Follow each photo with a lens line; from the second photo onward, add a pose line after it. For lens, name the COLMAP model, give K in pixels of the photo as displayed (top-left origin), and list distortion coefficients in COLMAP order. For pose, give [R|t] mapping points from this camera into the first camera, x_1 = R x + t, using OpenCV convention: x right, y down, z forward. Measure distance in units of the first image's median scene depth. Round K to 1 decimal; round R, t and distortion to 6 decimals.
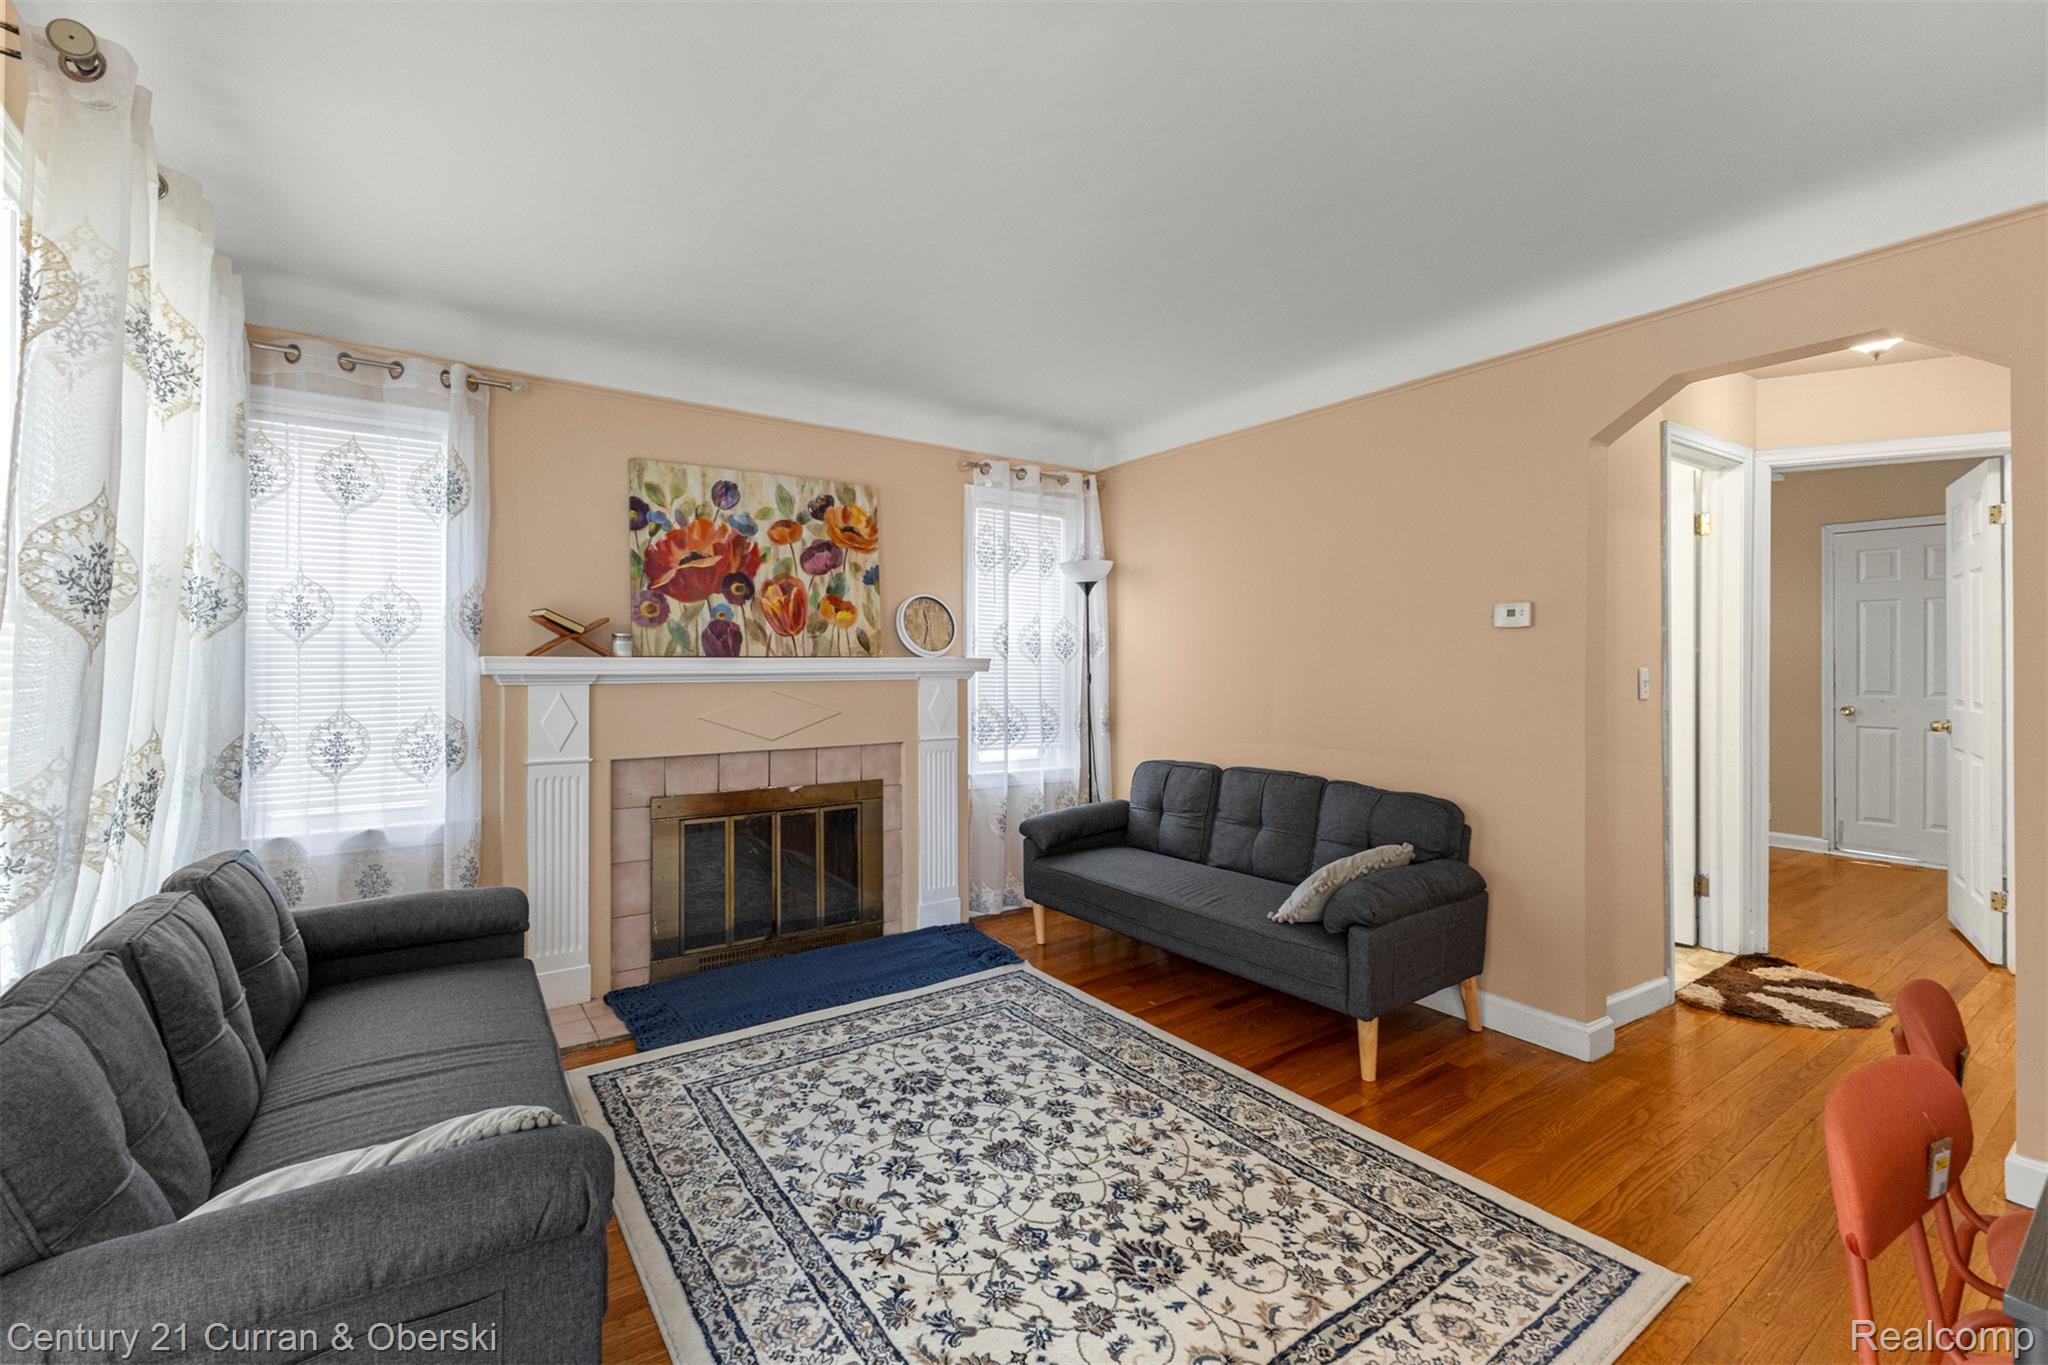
lens RADIAL K [[882.9, 0, 1034.2], [0, 882.9, 663.7], [0, 0, 1]] dist [0.009574, -0.001774]
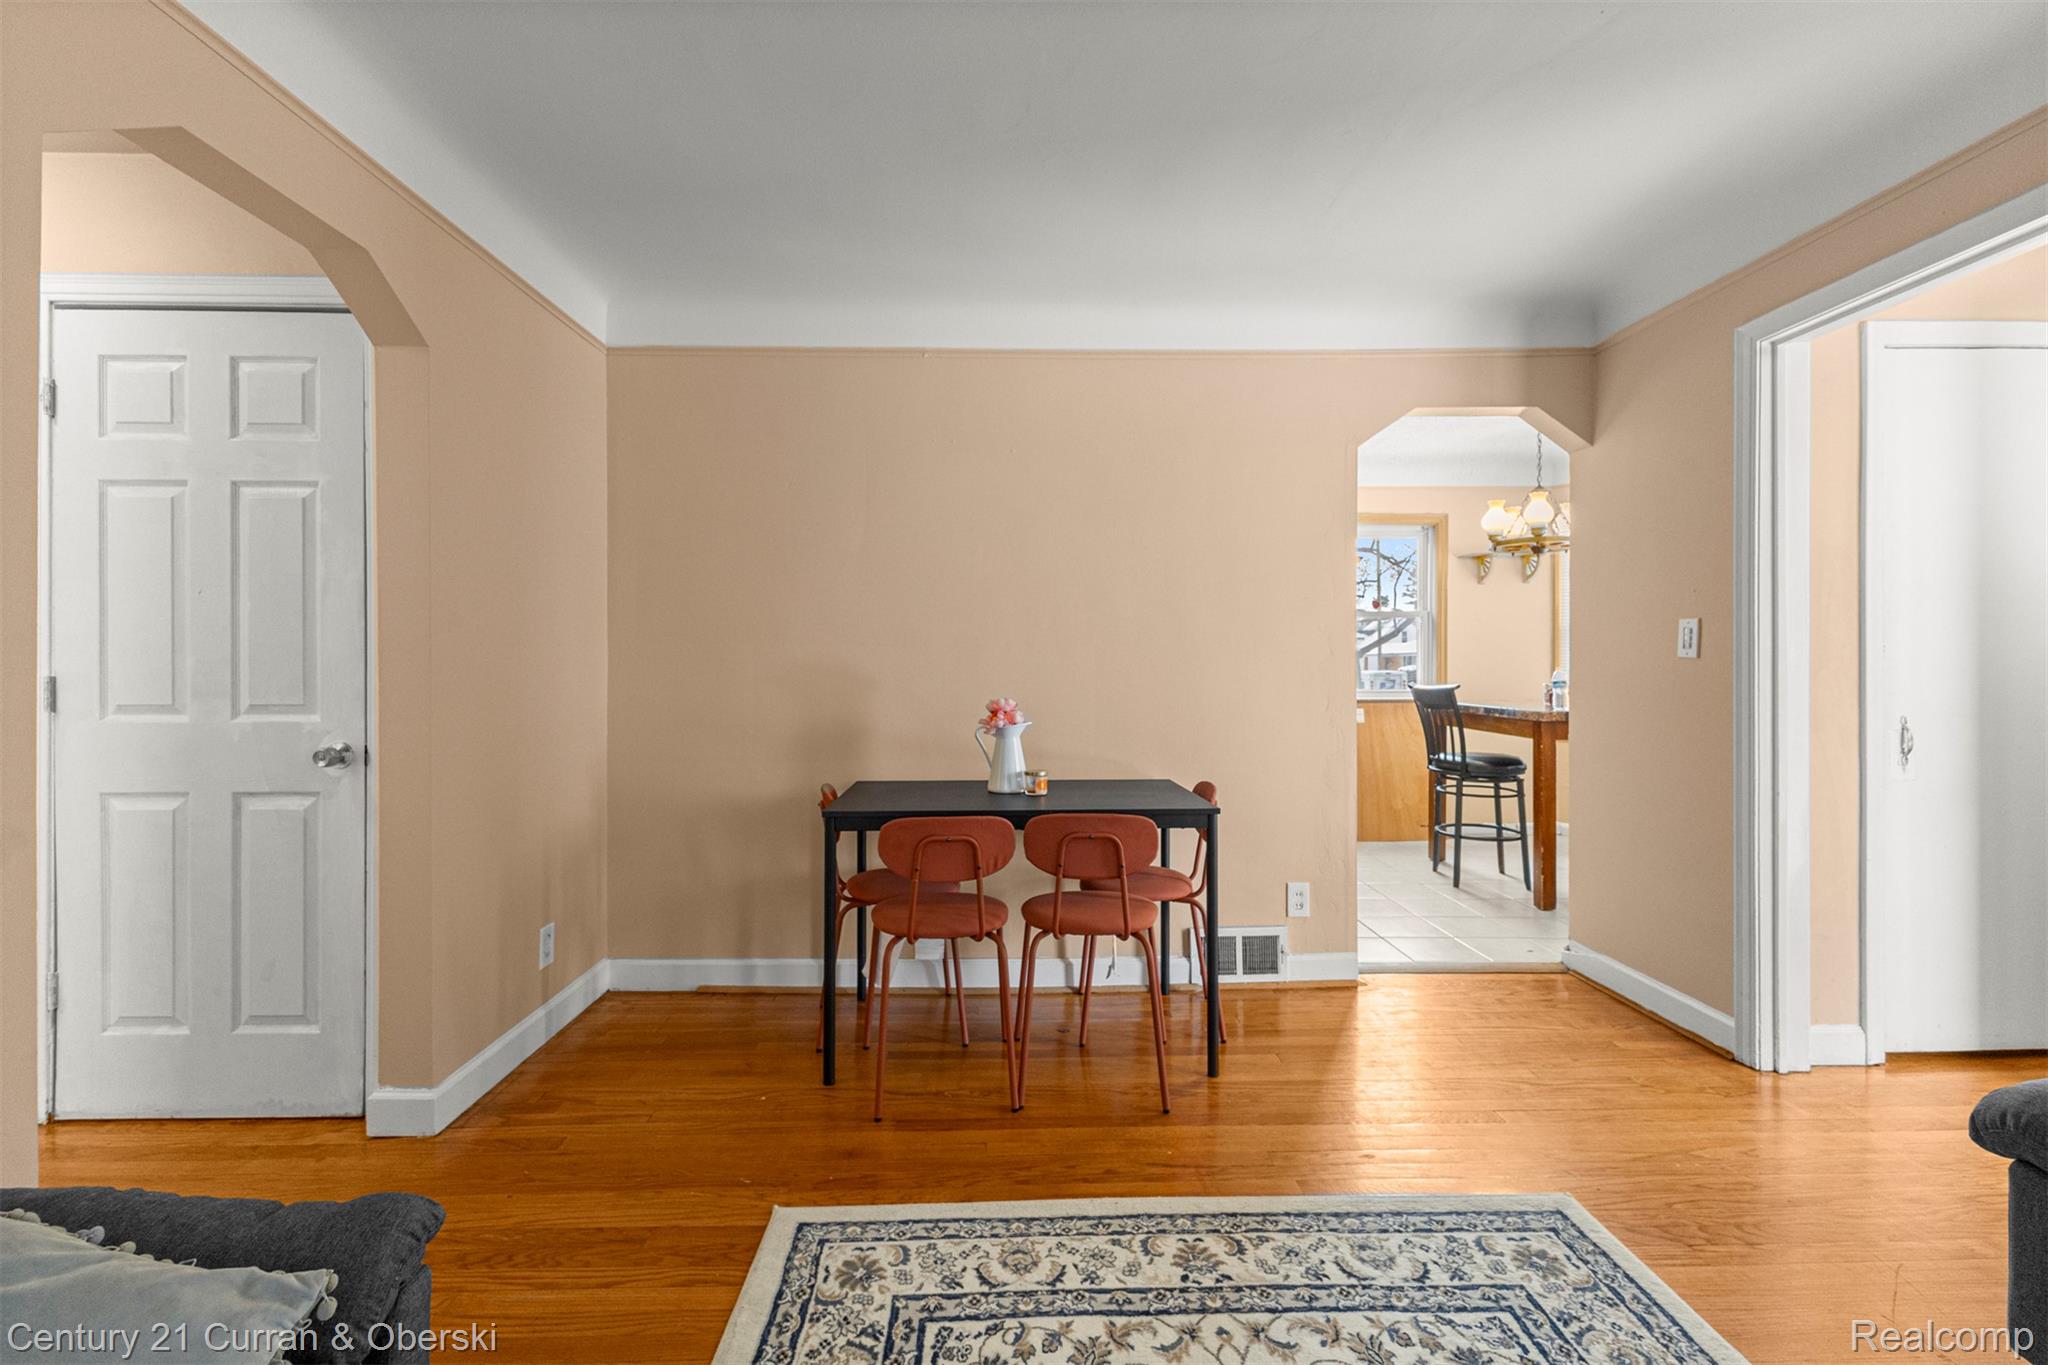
lens RADIAL K [[882.9, 0, 1012.6], [0, 882.9, 661.8], [0, 0, 1]] dist [0.009574, -0.001774]
pose [[-0.821541, 0.007818, 0.570097, -0.066525], [0.007465, 0.999968, -0.002955, 0.028901], [-0.570101, 0.001828, -0.821572, 1.078777]]
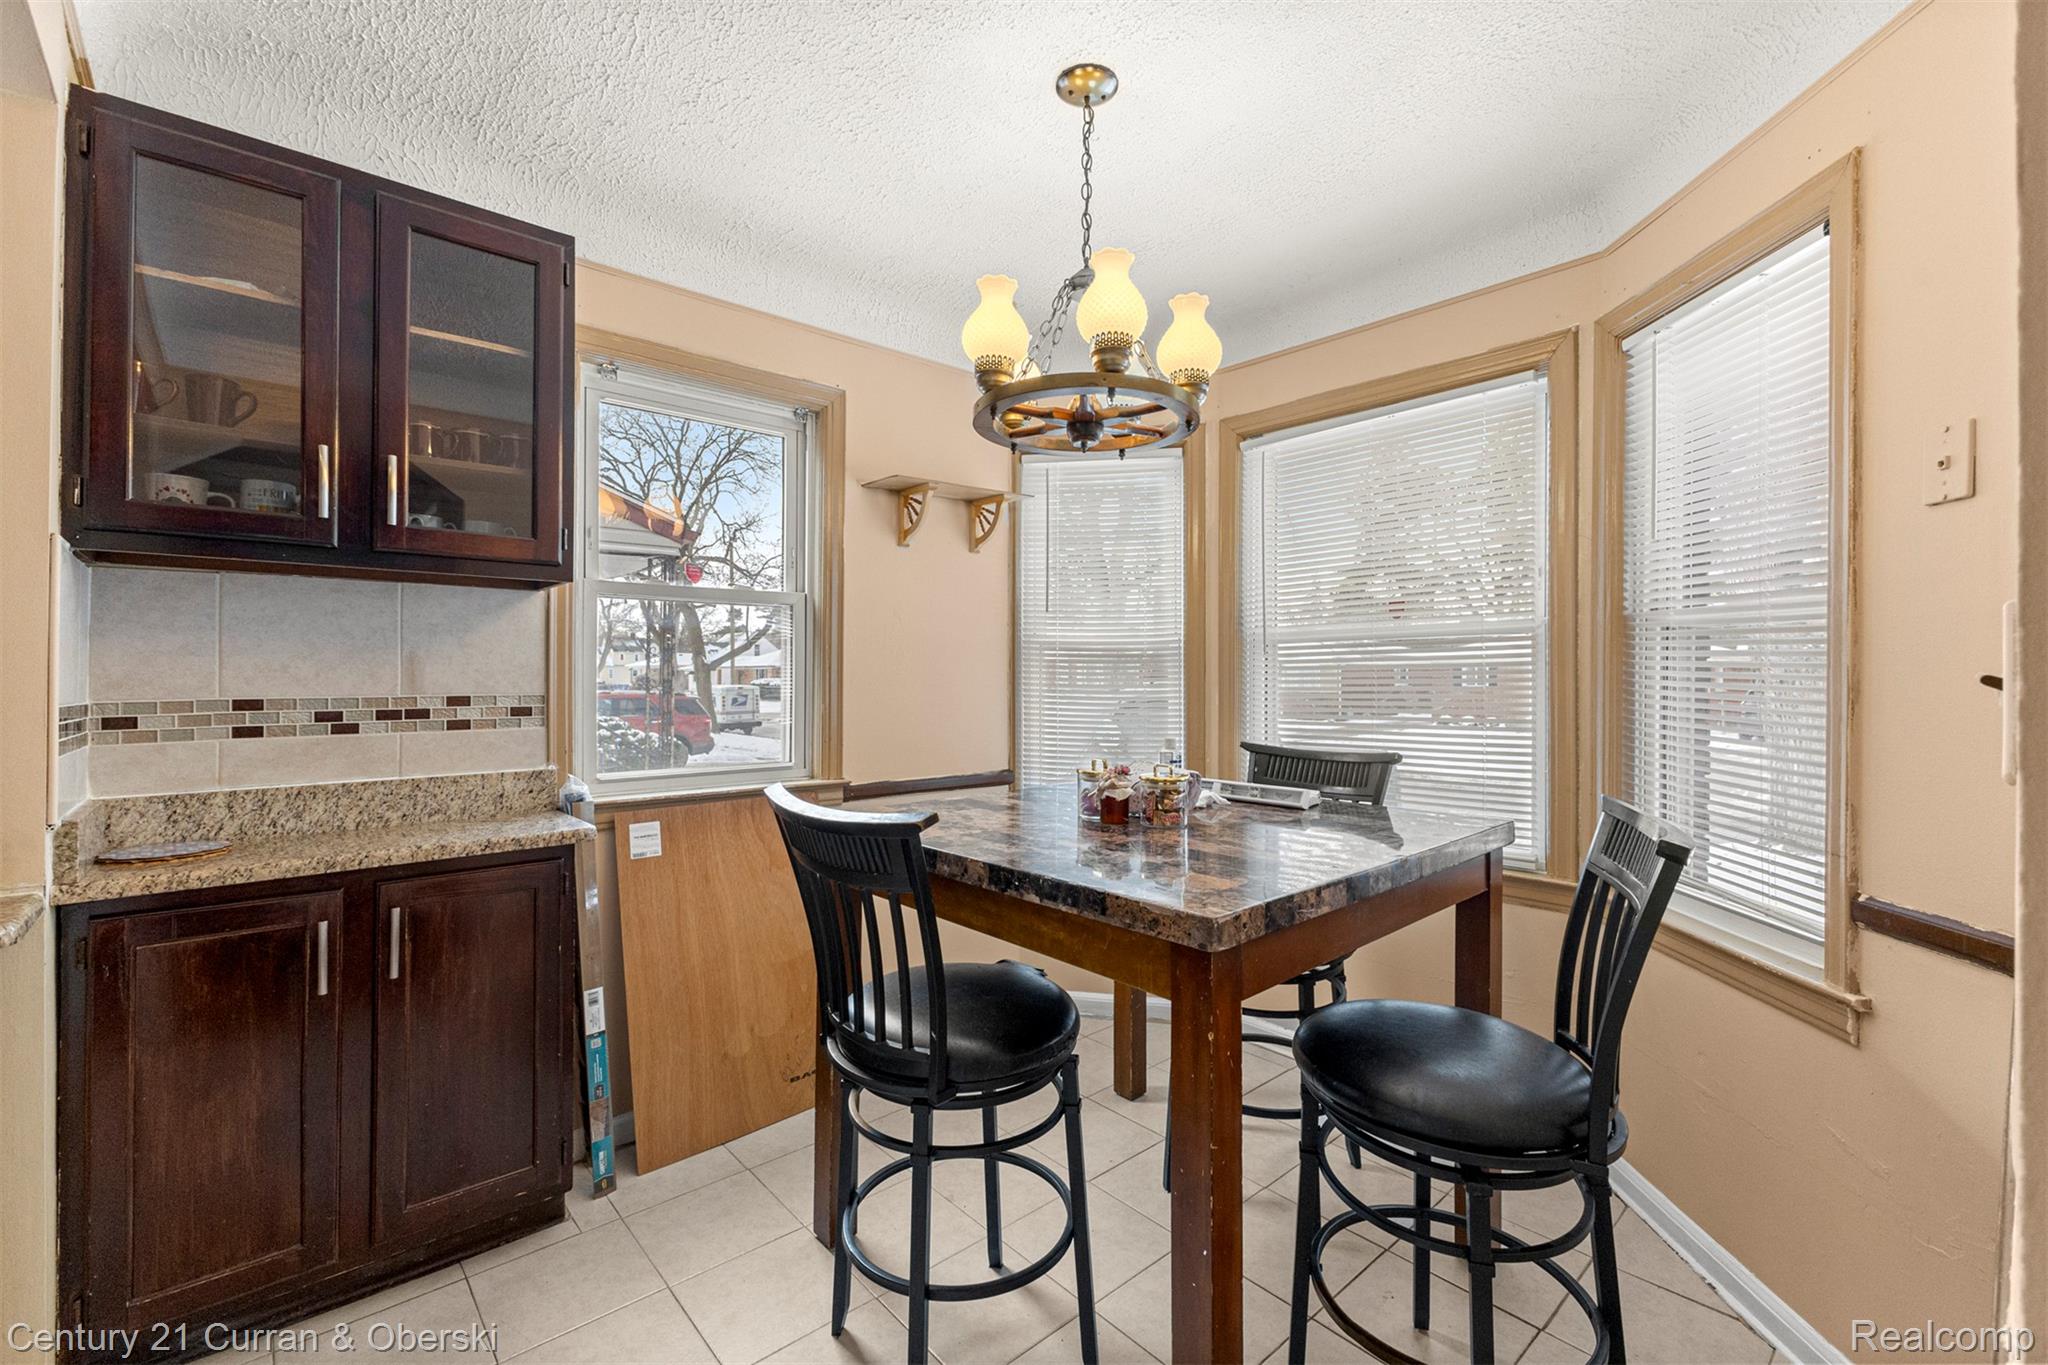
lens RADIAL K [[882.9, 0, 1030.4], [0, 882.9, 676.7], [0, 0, 1]] dist [0.009574, -0.001774]
pose [[-0.993898, 0.002026, -0.110285, 0.175304], [0.001624, 0.999992, 0.003736, -0.000522], [0.110292, 0.003534, -0.993893, -0.183156]]
